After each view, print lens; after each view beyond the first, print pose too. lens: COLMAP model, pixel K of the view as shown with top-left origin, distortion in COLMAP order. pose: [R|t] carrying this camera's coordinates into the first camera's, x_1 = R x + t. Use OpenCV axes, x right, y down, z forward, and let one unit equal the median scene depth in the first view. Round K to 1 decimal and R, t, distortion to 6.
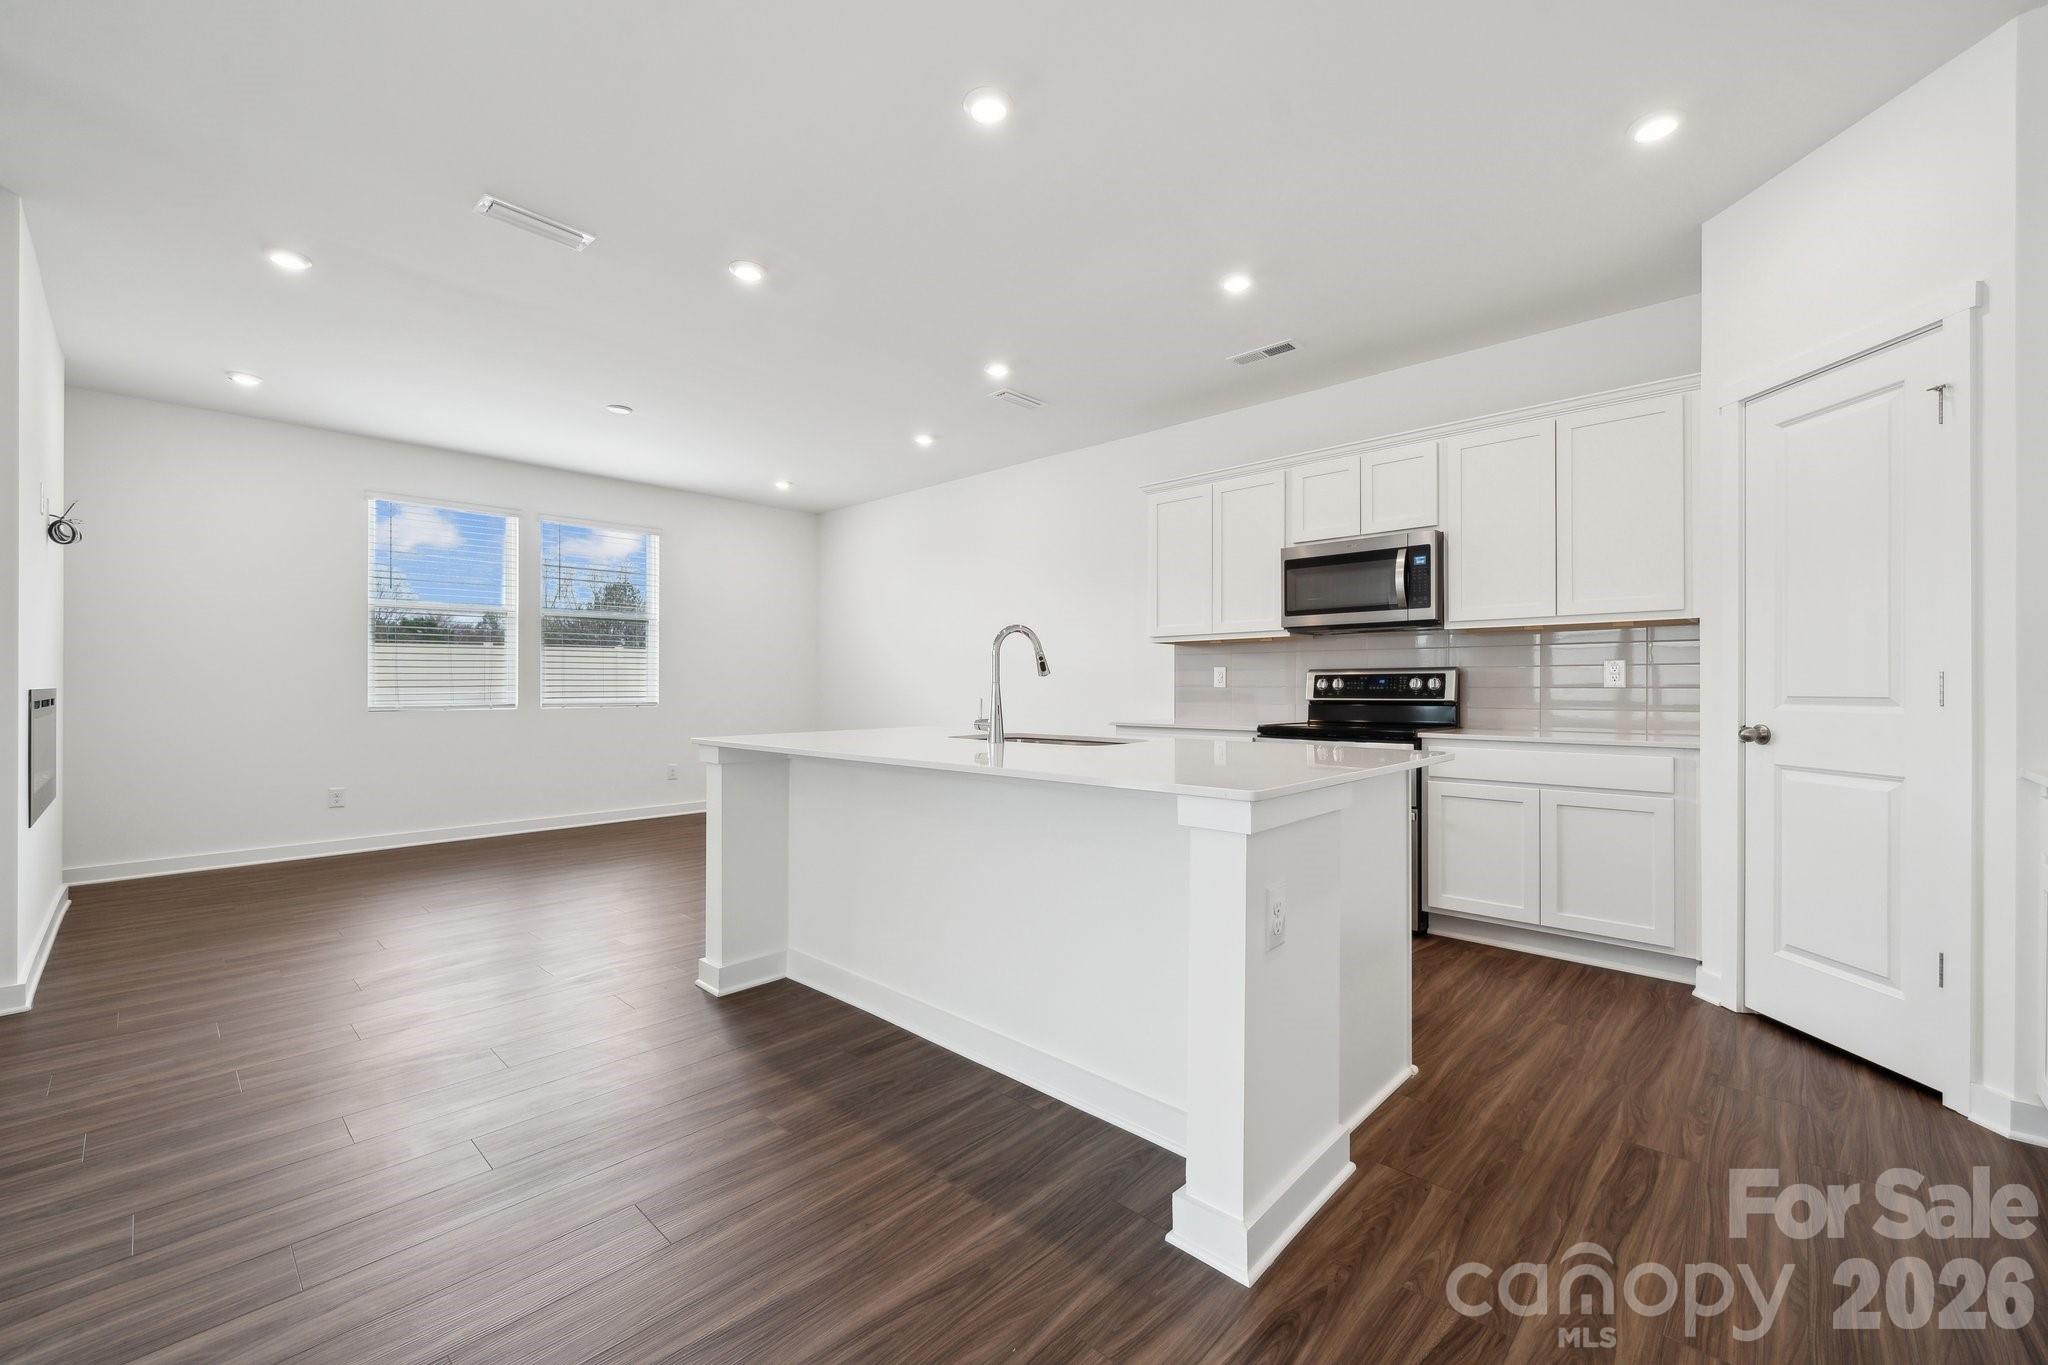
lens RADIAL K [[829.0, 0, 1033.6], [0, 829.0, 682.2], [0, 0, 1]] dist [0.000018, 0.000067]
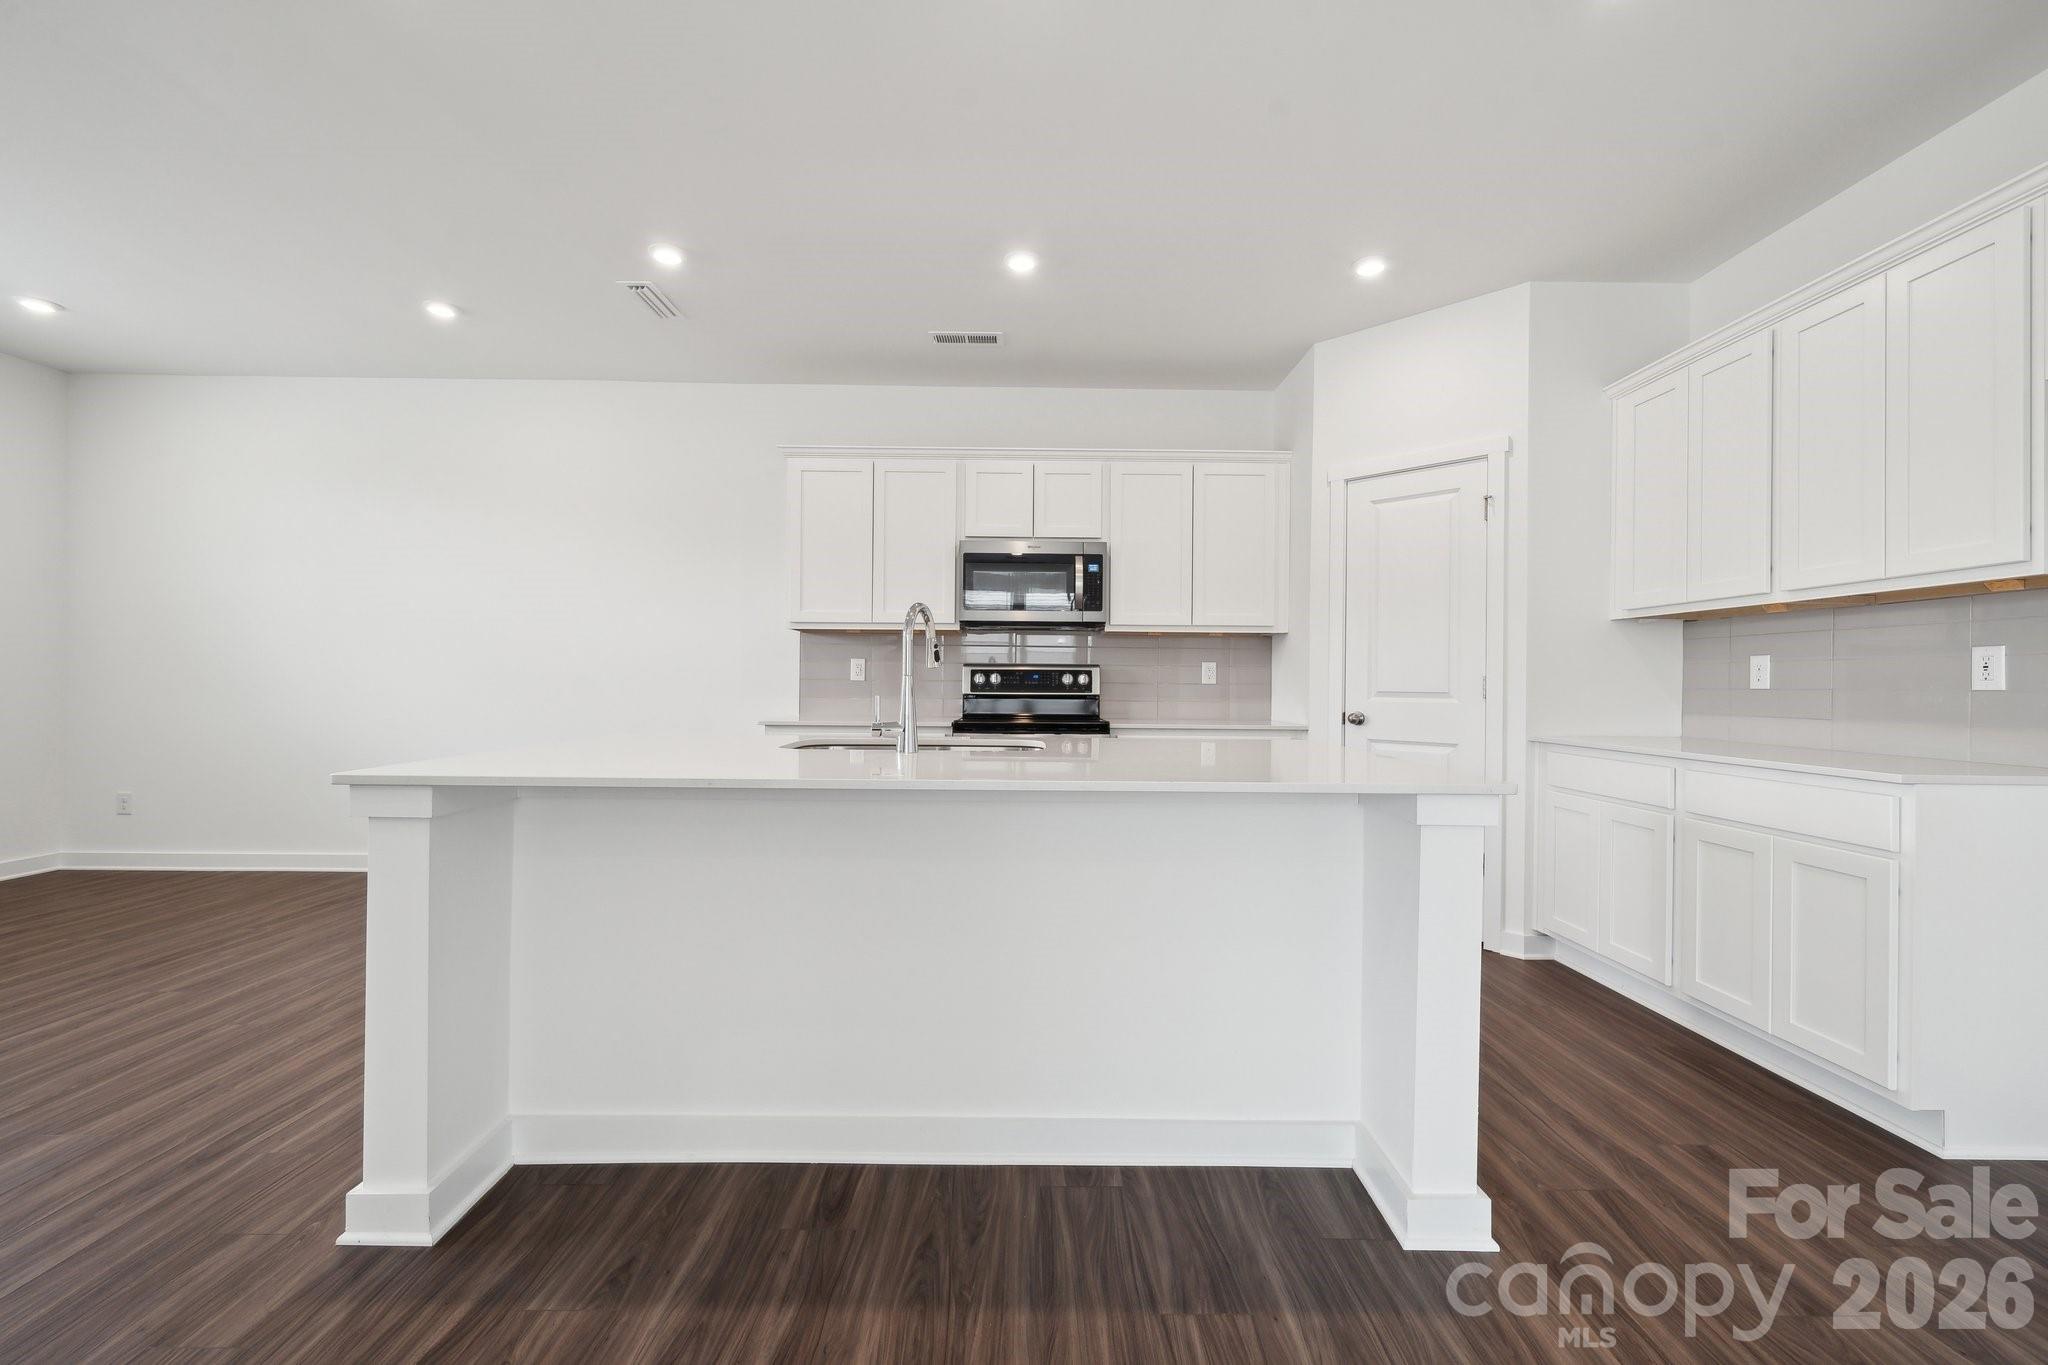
lens RADIAL K [[829.0, 0, 1033.6], [0, 829.0, 682.2], [0, 0, 1]] dist [0.000018, 0.000067]
pose [[0.725278, 0.005117, 0.688437, -0.357600], [-0.012782, 0.999900, 0.006034, -0.000297], [-0.688338, -0.013176, 0.725271, 0.254388]]
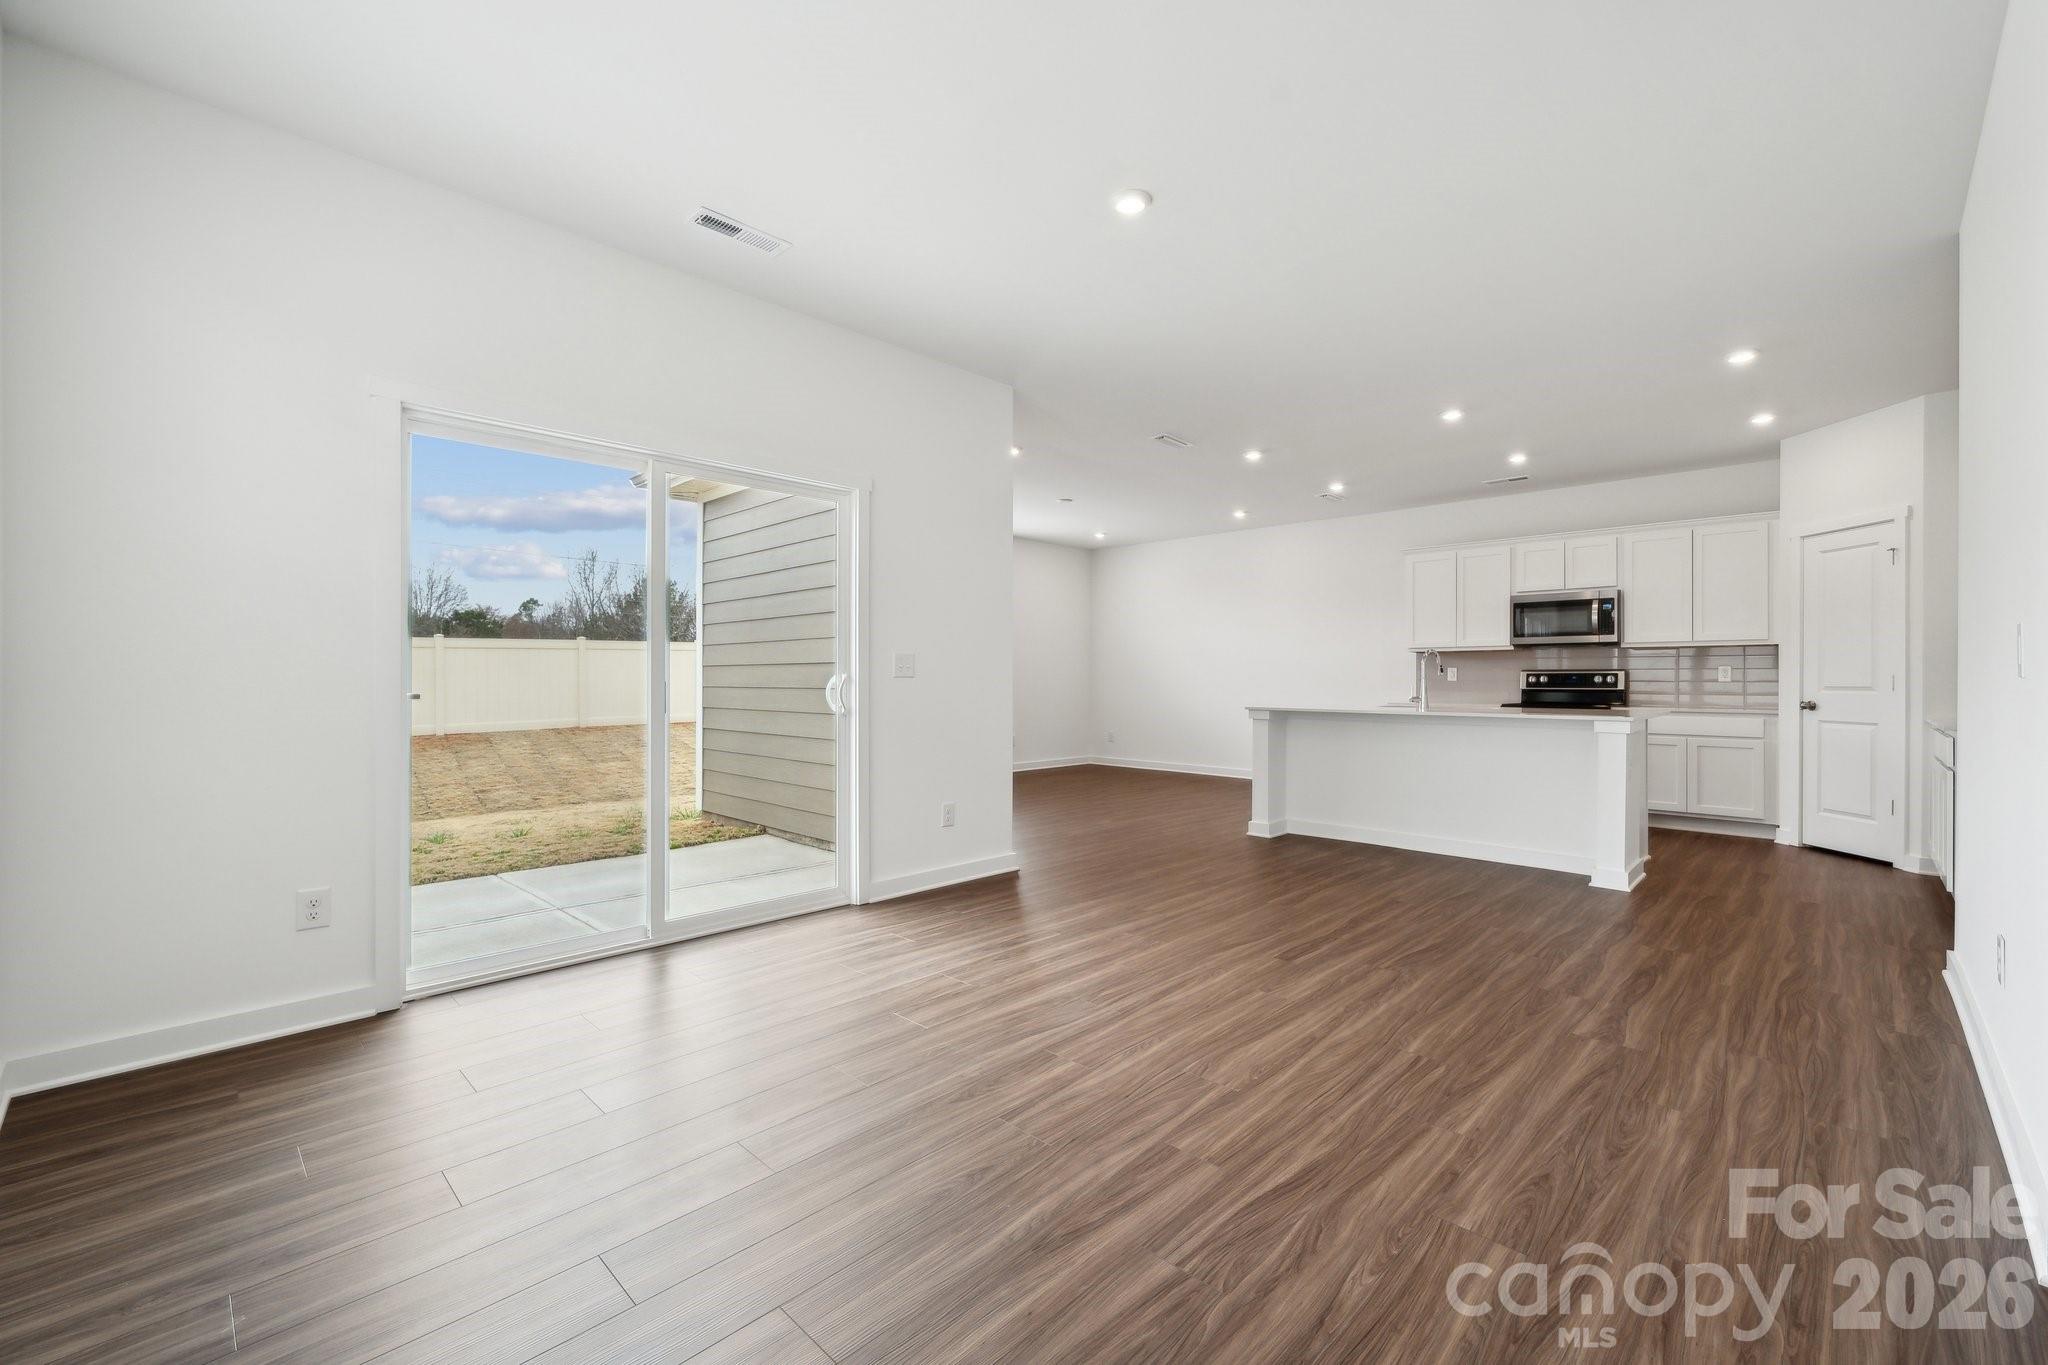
lens RADIAL K [[842.4, 0, 1034.6], [0, 842.4, 676.9], [0, 0, 1]] dist [-0.002089, -0.000471]
pose [[0.999720, 0.001581, -0.023625, -0.677265], [-0.001496, 0.999992, 0.003633, -0.007649], [0.023631, -0.003597, 0.999714, -0.764819]]
